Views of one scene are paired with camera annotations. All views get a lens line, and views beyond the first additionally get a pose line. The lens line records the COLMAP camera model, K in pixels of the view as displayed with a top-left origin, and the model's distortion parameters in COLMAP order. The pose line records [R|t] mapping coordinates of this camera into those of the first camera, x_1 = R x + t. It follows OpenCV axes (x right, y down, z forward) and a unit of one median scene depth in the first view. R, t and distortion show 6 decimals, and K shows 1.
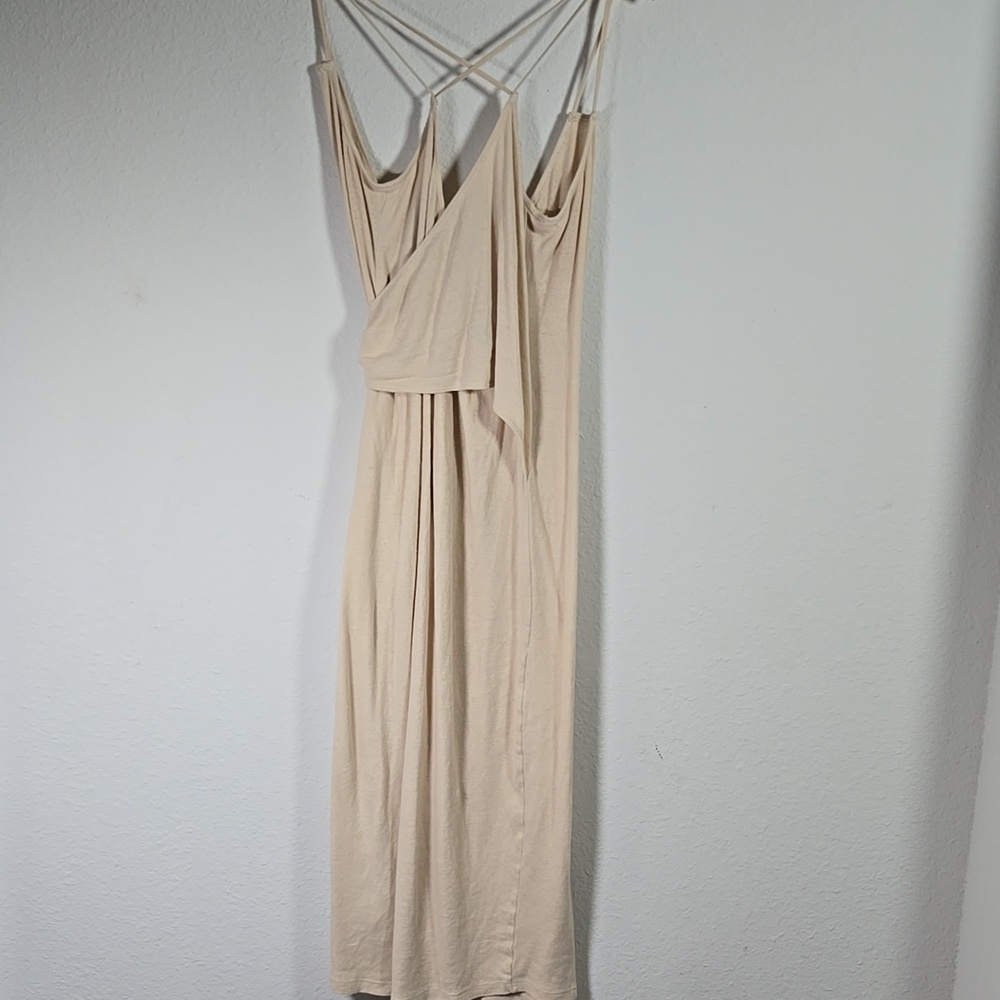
lens RADIAL K [[1425.2, 0, 504.1], [0, 1425.2, 501.7], [0, 0, 1]] dist [0.073003, -0.093138]
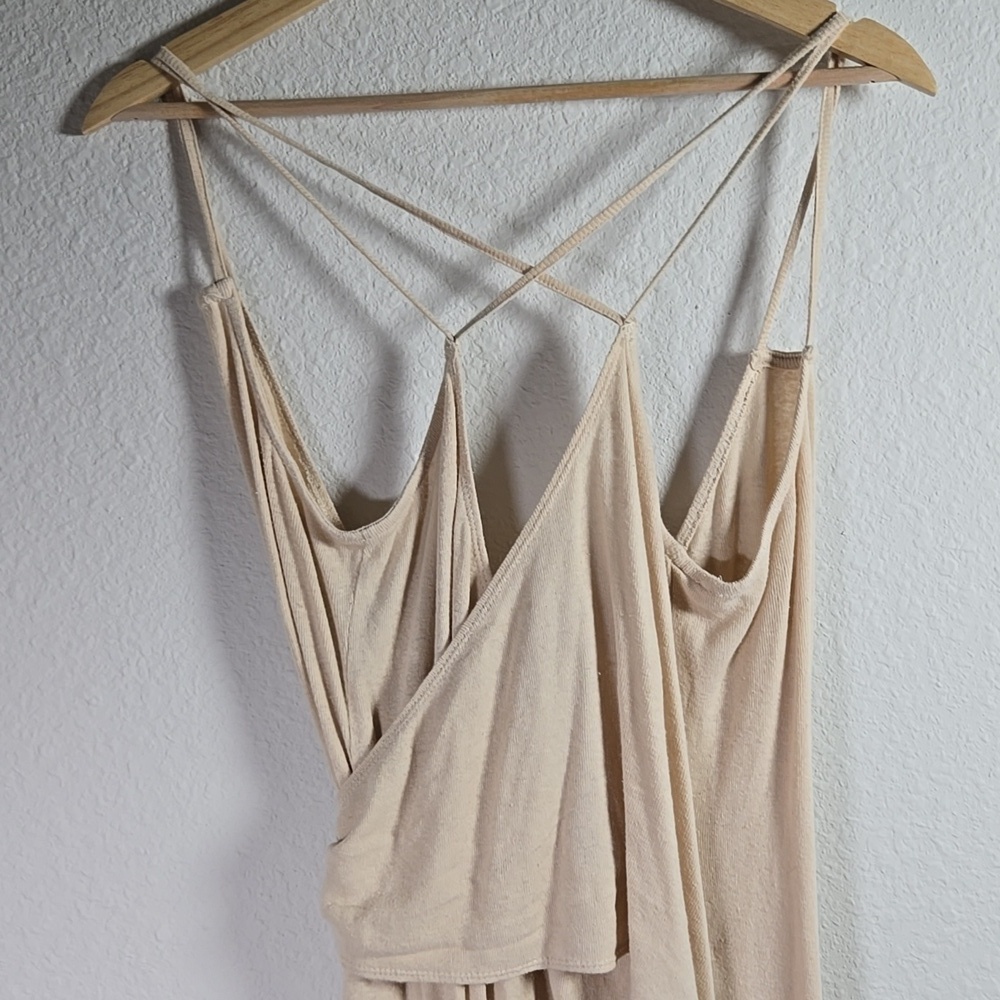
lens RADIAL K [[1425.2, 0, 504.1], [0, 1425.2, 501.7], [0, 0, 1]] dist [0.073003, -0.093138]
pose [[0.997291, -0.072729, -0.011010, -0.030451], [0.070880, 0.990182, -0.120477, -0.171878], [0.019664, 0.119371, 0.992655, 0.544006]]
